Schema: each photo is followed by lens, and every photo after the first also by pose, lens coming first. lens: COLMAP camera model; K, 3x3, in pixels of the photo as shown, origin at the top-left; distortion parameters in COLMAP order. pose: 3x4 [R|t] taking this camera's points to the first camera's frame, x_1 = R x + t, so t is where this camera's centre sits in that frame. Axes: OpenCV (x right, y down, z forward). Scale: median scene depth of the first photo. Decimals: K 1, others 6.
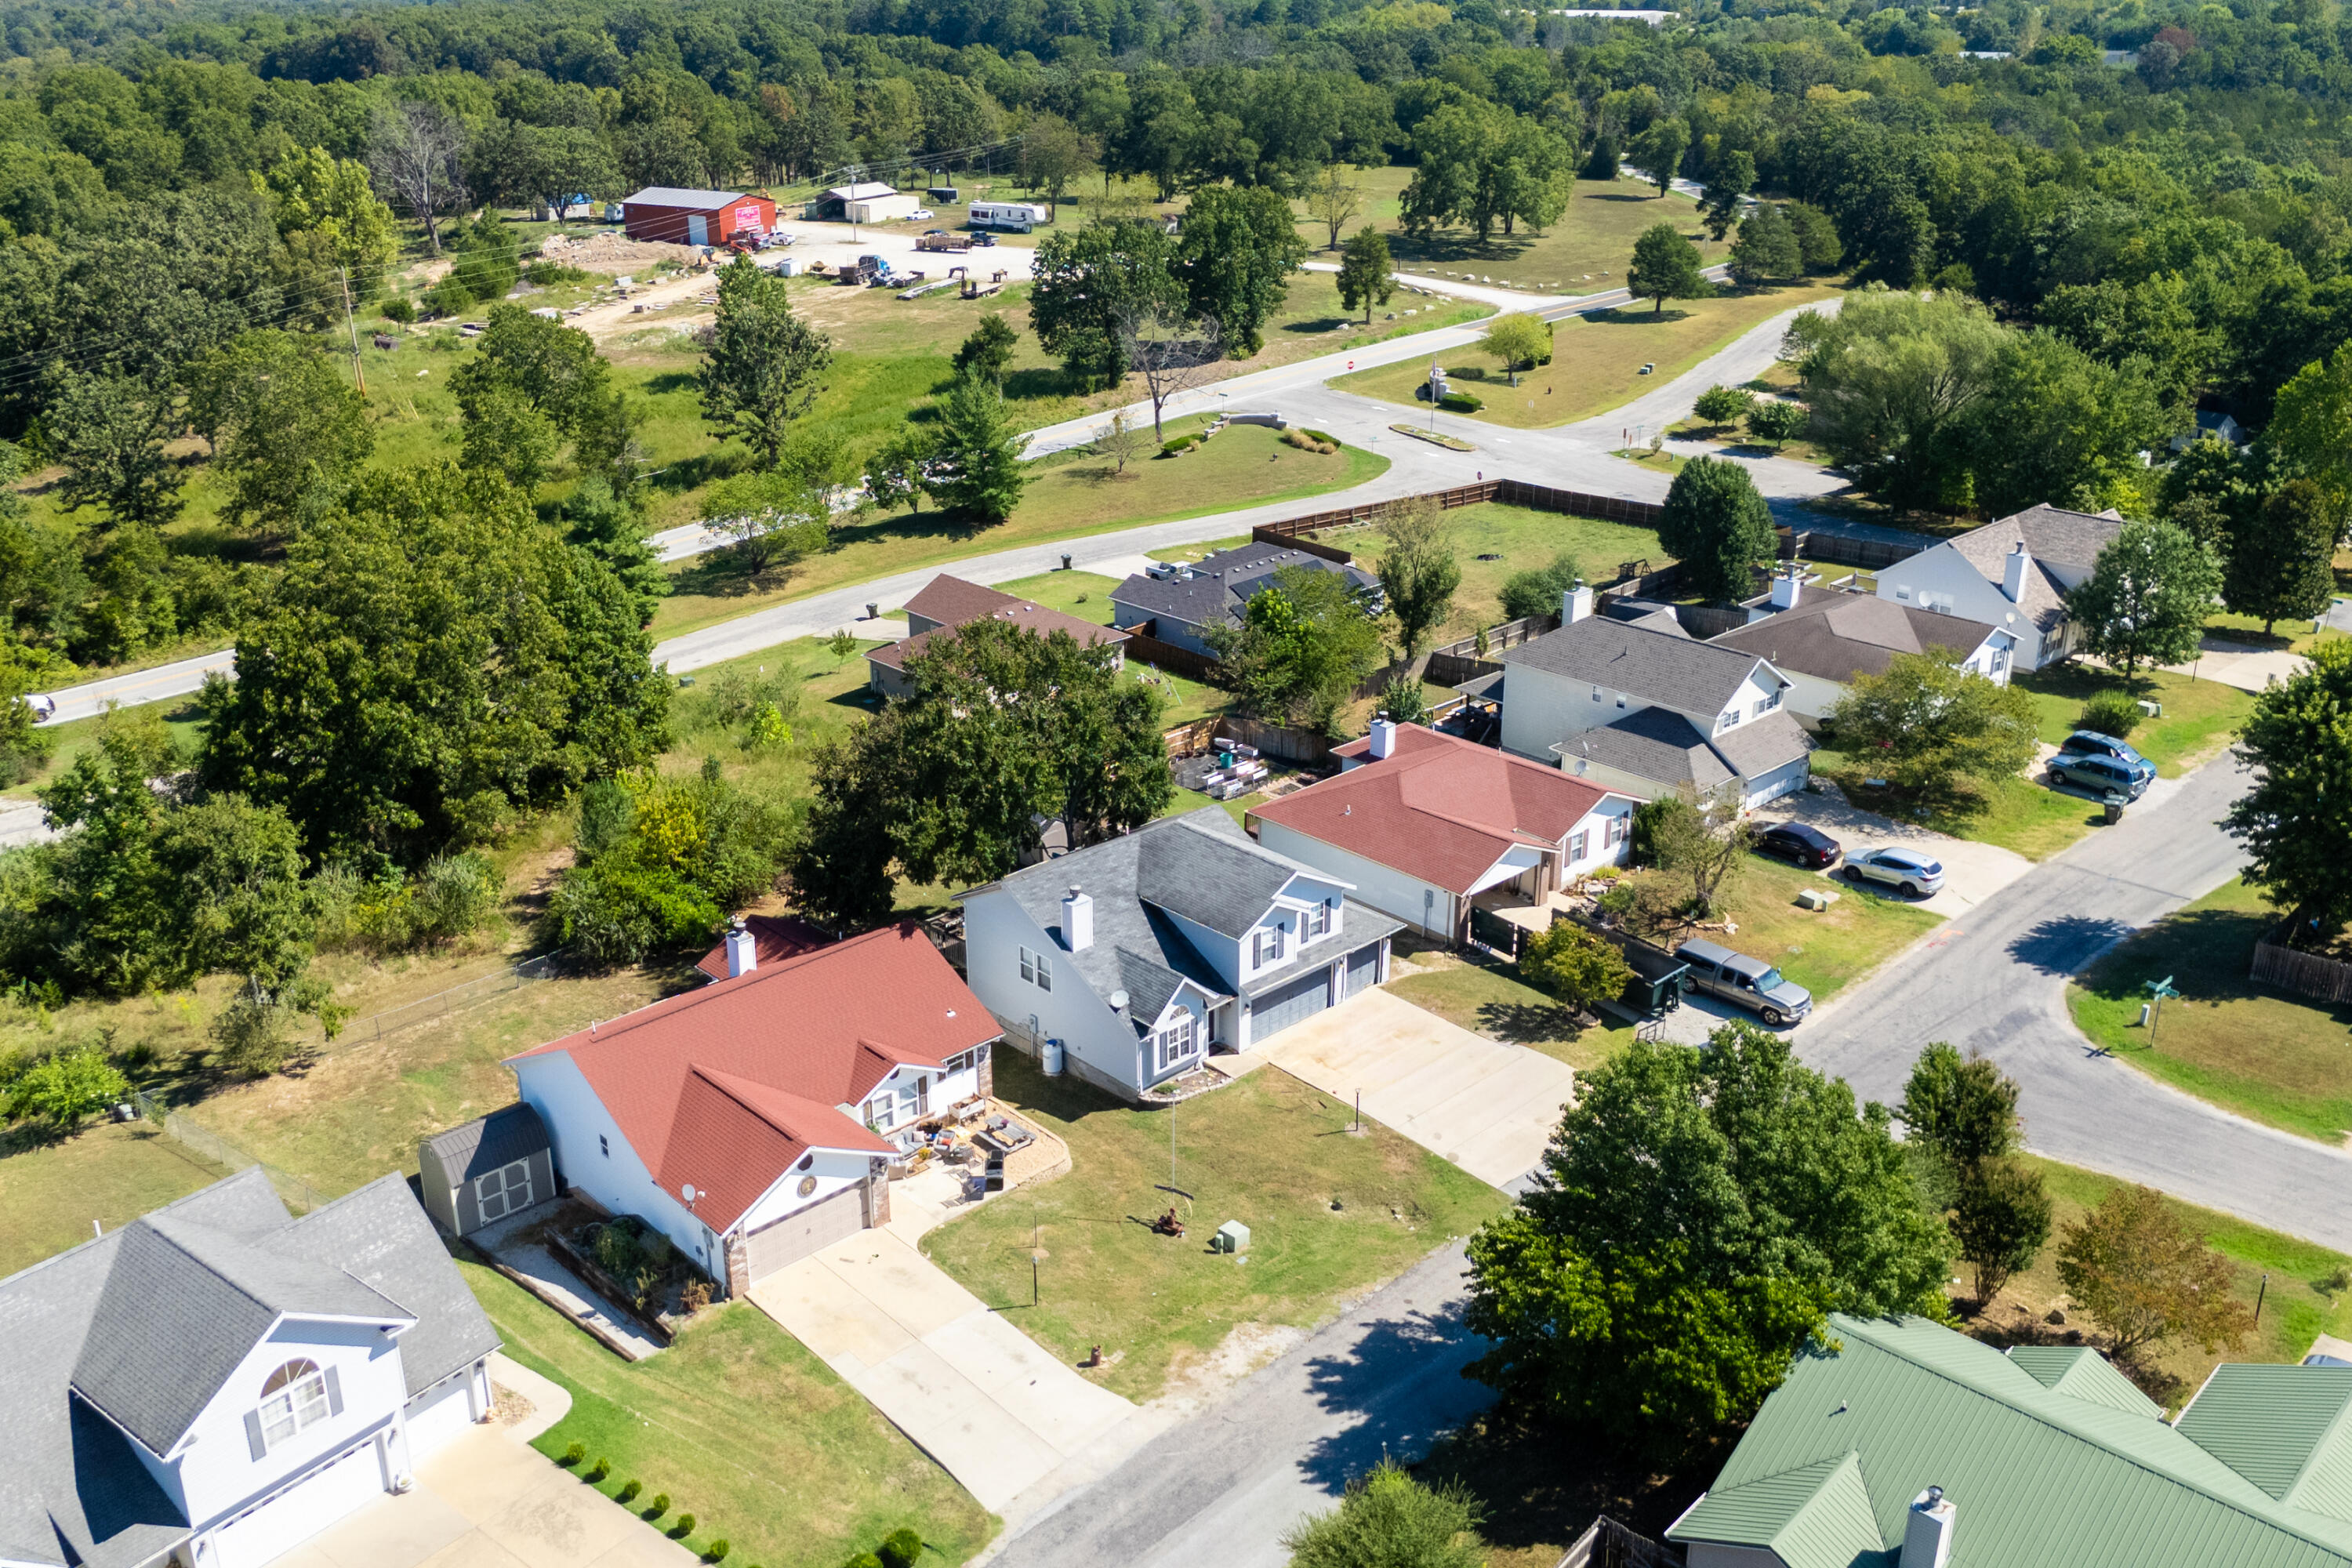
lens RADIAL K [[2065.0, 0, 1143.3], [0, 2065.0, 786.7], [0, 0, 1]] dist [0.138948, -0.275449]
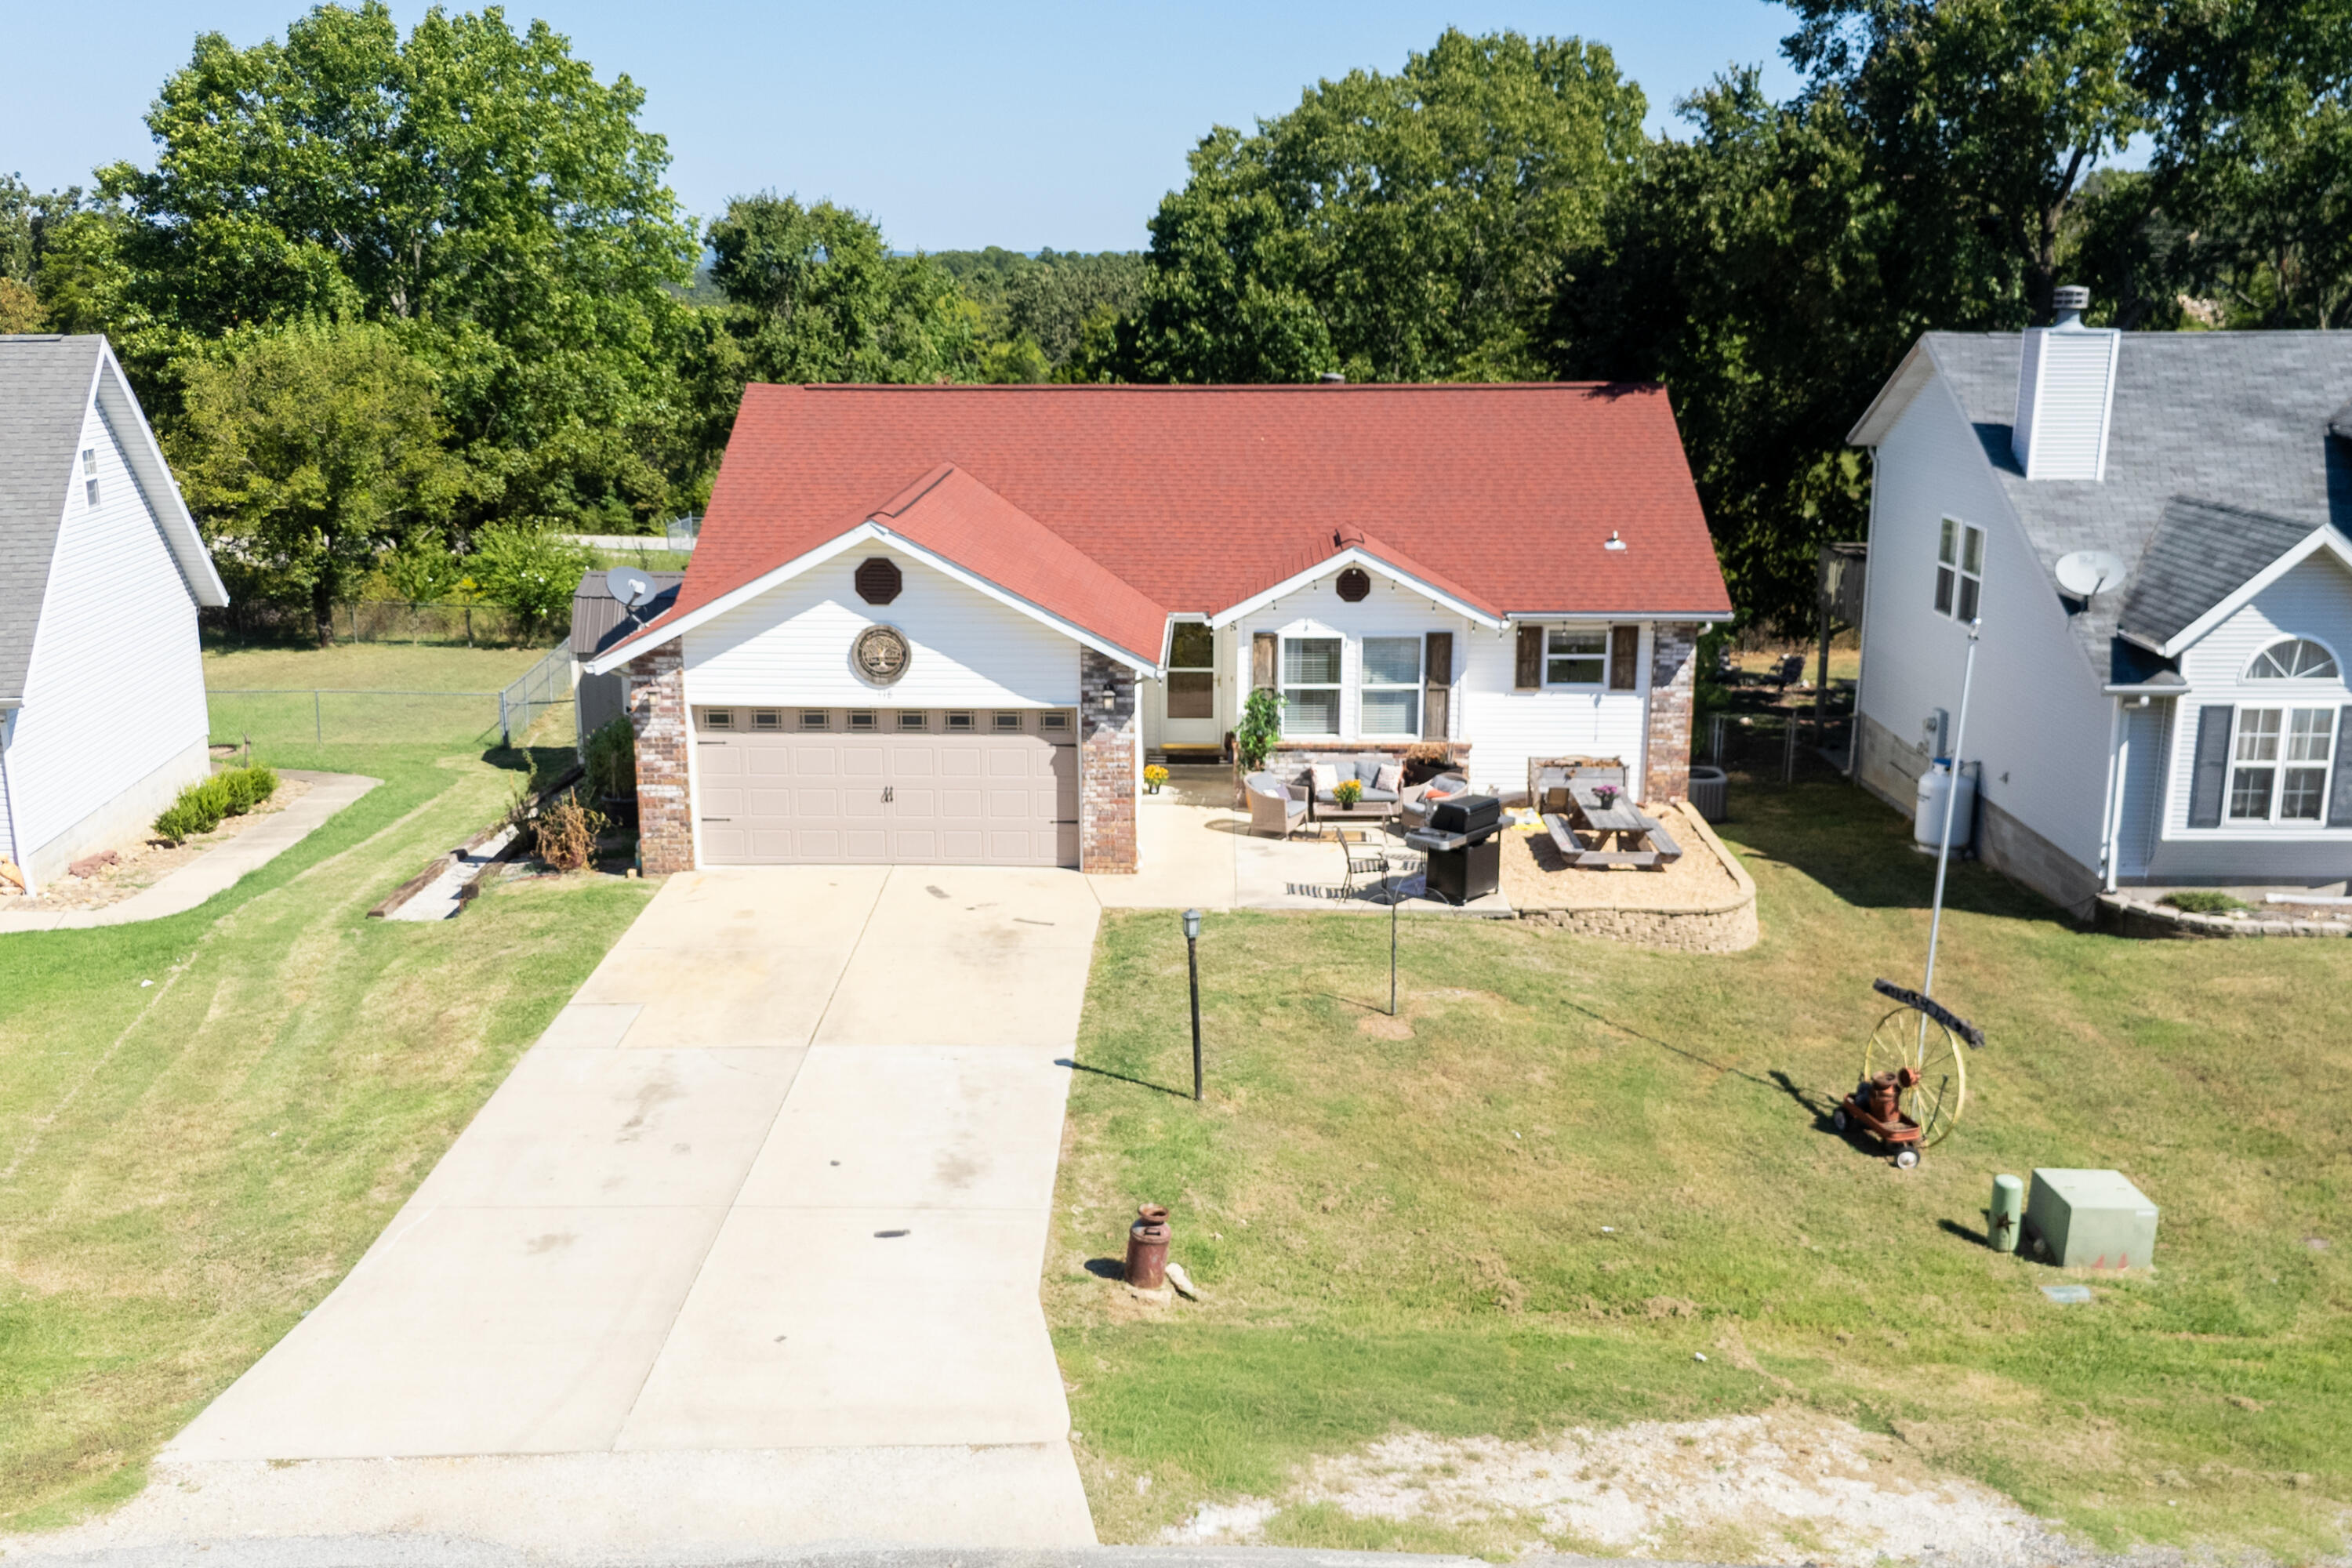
lens RADIAL K [[2155.7, 0, 1139.0], [0, 2155.7, 775.0], [0, 0, 1]] dist [0.132883, -0.292906]
pose [[0.712689, 0.170372, -0.680476, 0.131244], [-0.269719, 0.962039, -0.041620, 0.202142], [0.647554, 0.213199, 0.731587, 0.700111]]
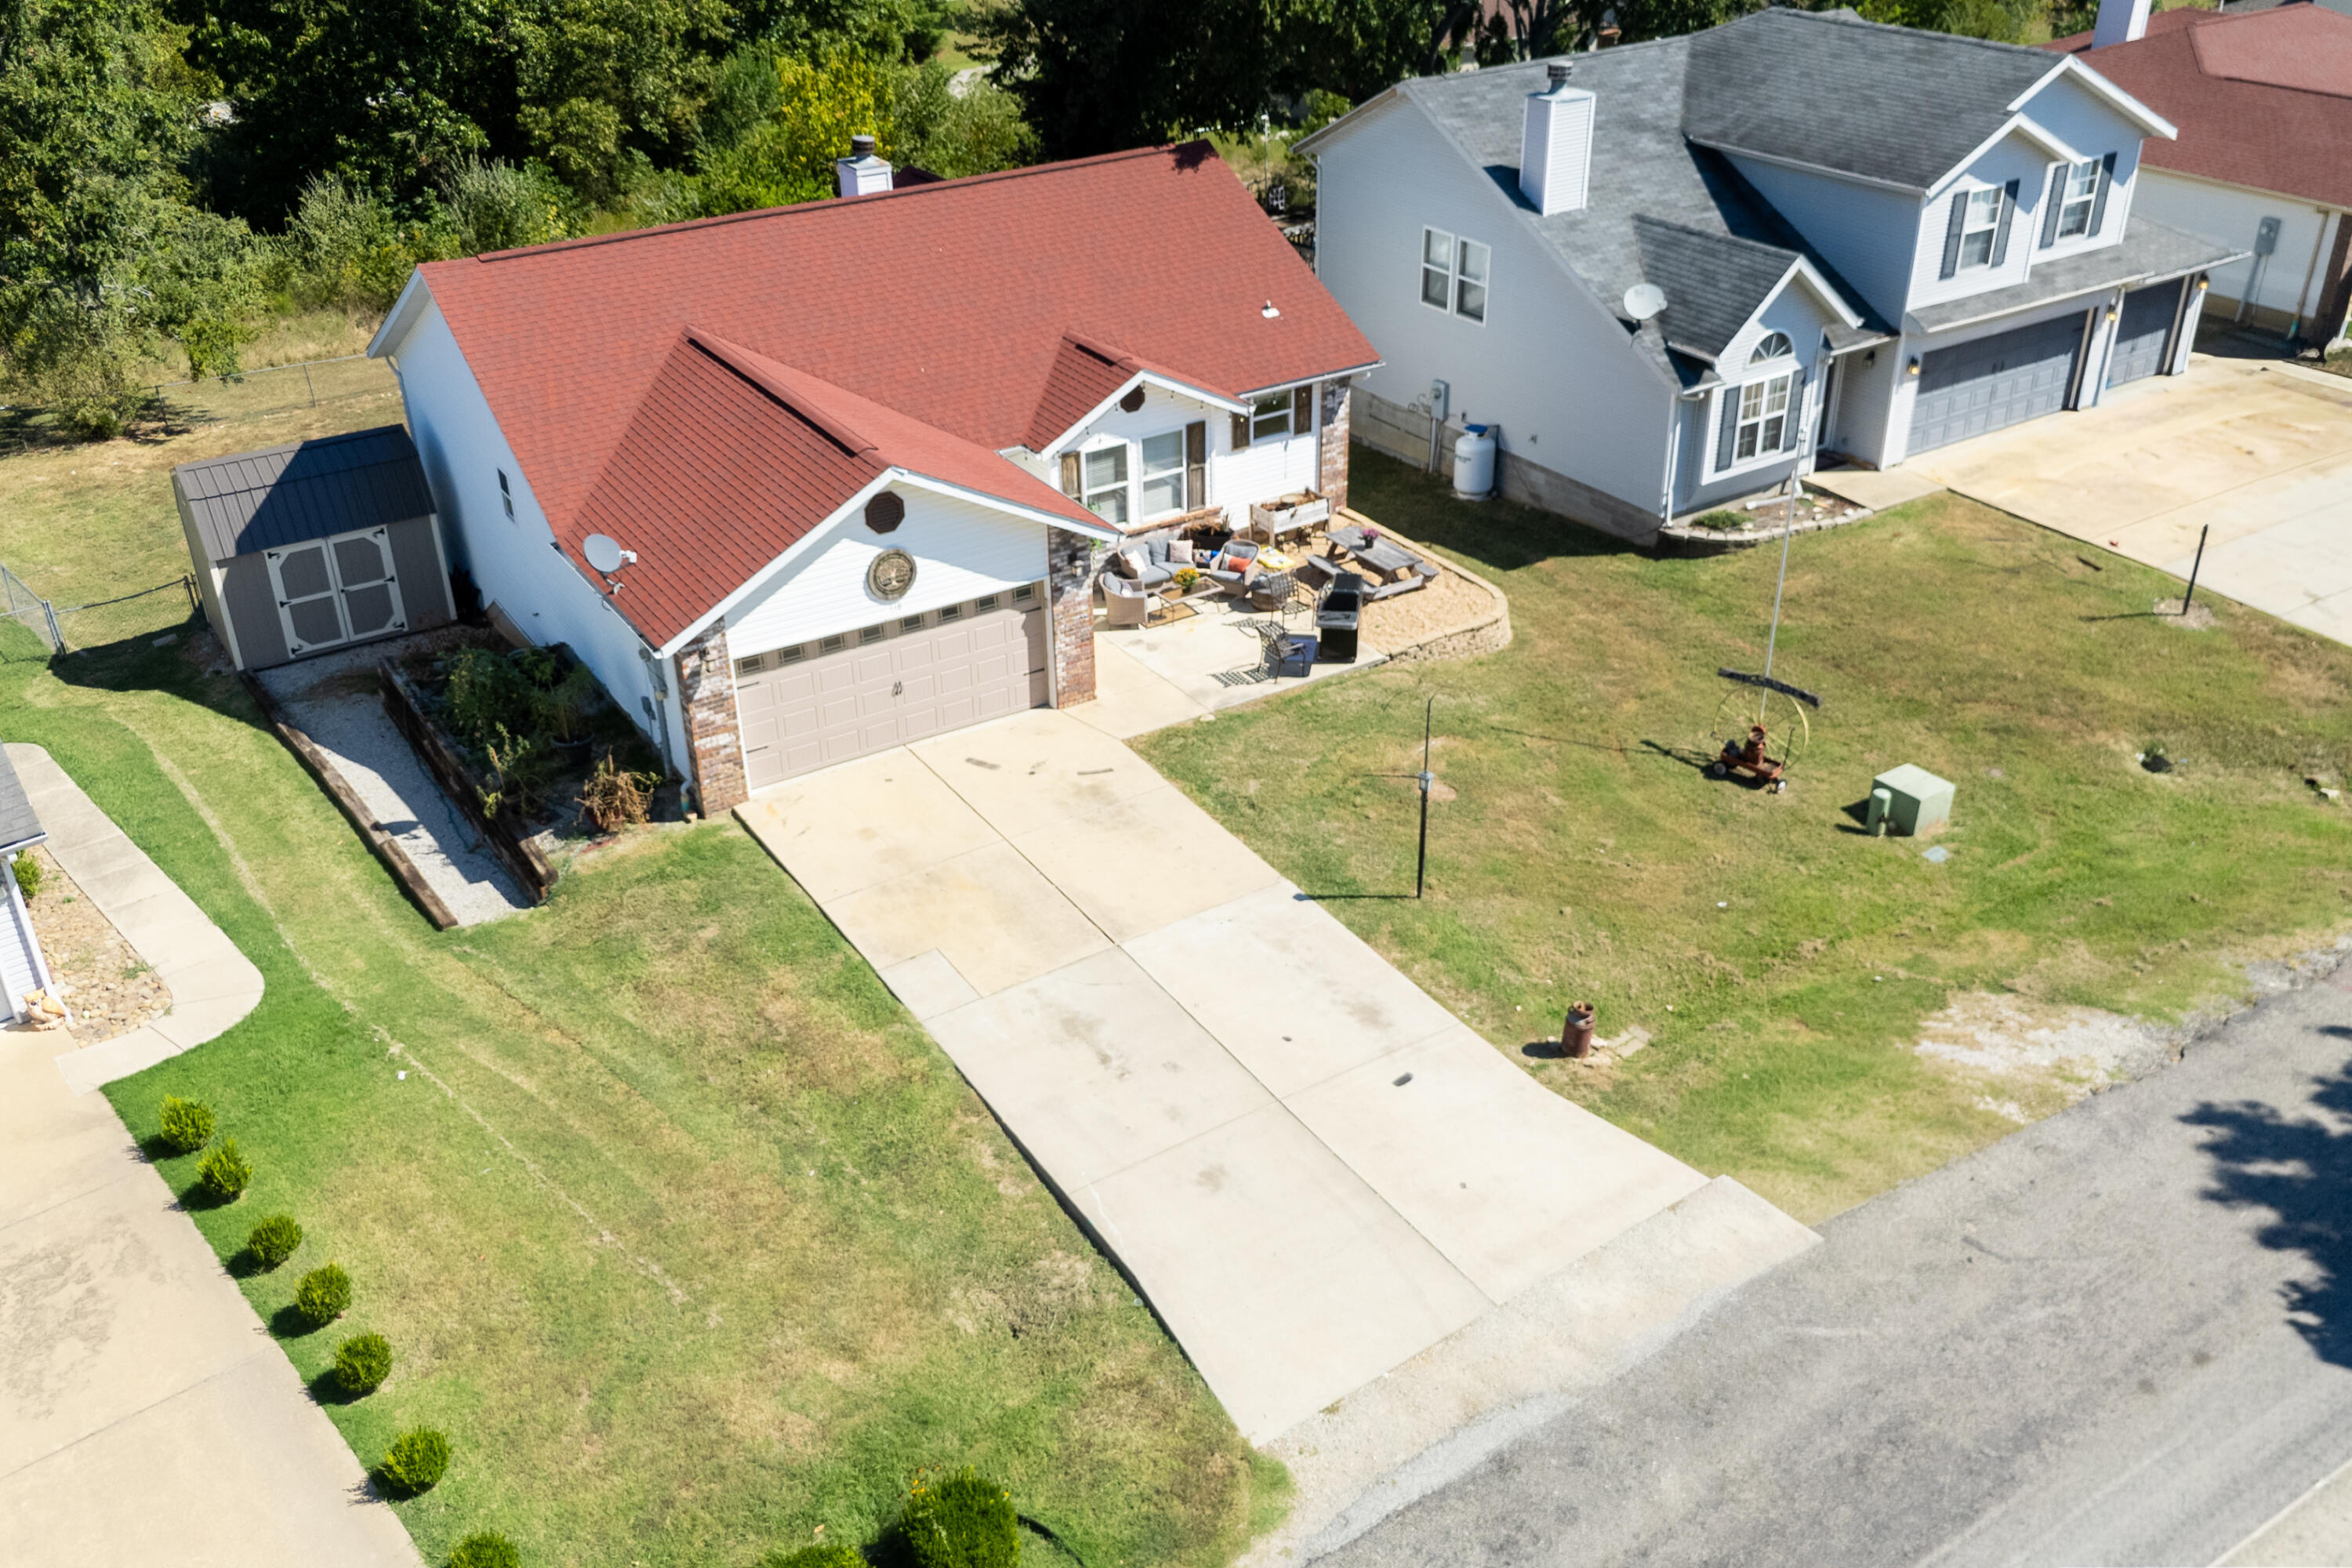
lens RADIAL K [[2065.0, 0, 1143.3], [0, 2065.0, 786.7], [0, 0, 1]] dist [0.138948, -0.275449]
pose [[0.981998, 0.080890, -0.170692, -0.034504], [-0.058517, 0.989486, 0.132259, 0.164364], [0.179596, -0.119890, 0.976408, 0.557381]]
